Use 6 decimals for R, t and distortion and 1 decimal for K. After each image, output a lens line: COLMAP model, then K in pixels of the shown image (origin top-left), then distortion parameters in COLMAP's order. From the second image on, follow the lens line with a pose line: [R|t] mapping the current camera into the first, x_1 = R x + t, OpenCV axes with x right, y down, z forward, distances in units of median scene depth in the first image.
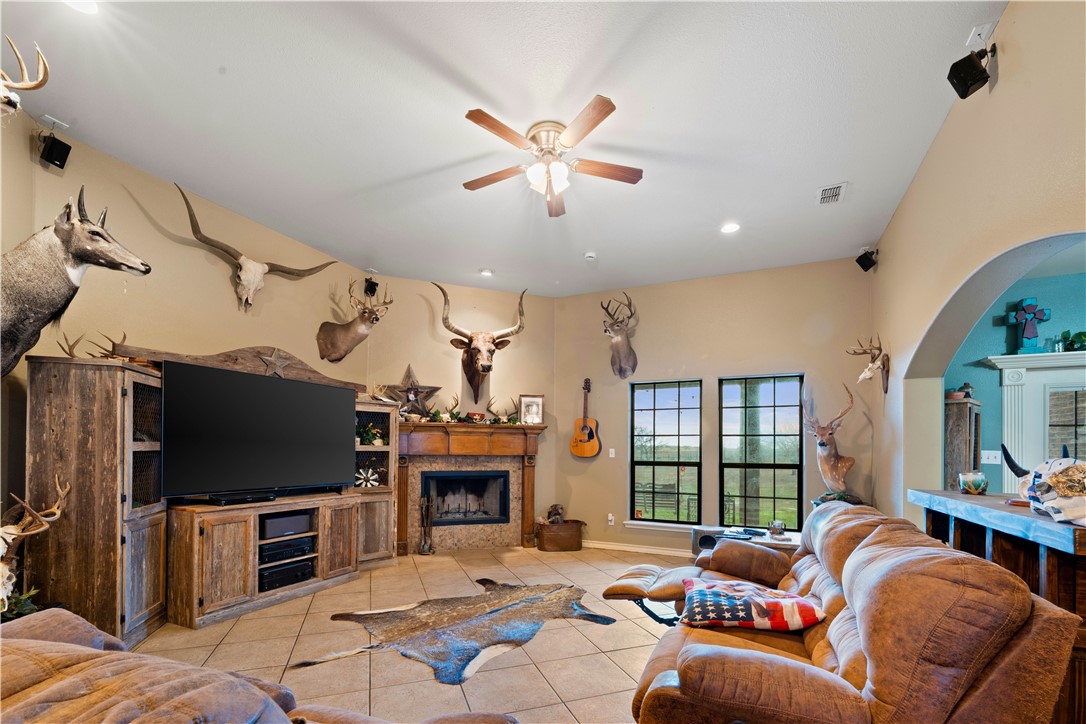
lens RADIAL K [[461.1, 0, 543.7], [0, 461.1, 446.7], [0, 0, 1]] dist [-0.007394, -0.000463]
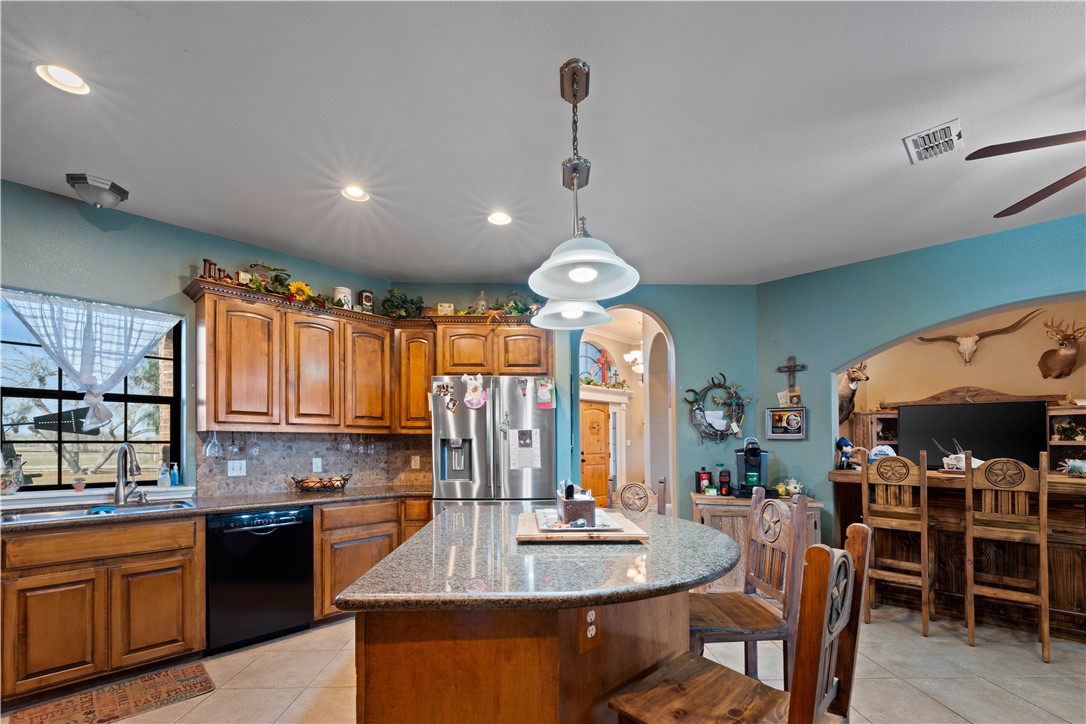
lens RADIAL K [[473.8, 0, 543.1], [0, 473.8, 440.0], [0, 0, 1]] dist [0.000169, 0.000138]
pose [[-0.306434, -0.013004, -0.951803, 1.171325], [0.001606, 0.999898, -0.014178, 0.010325], [0.951891, -0.005873, -0.306382, 0.002643]]
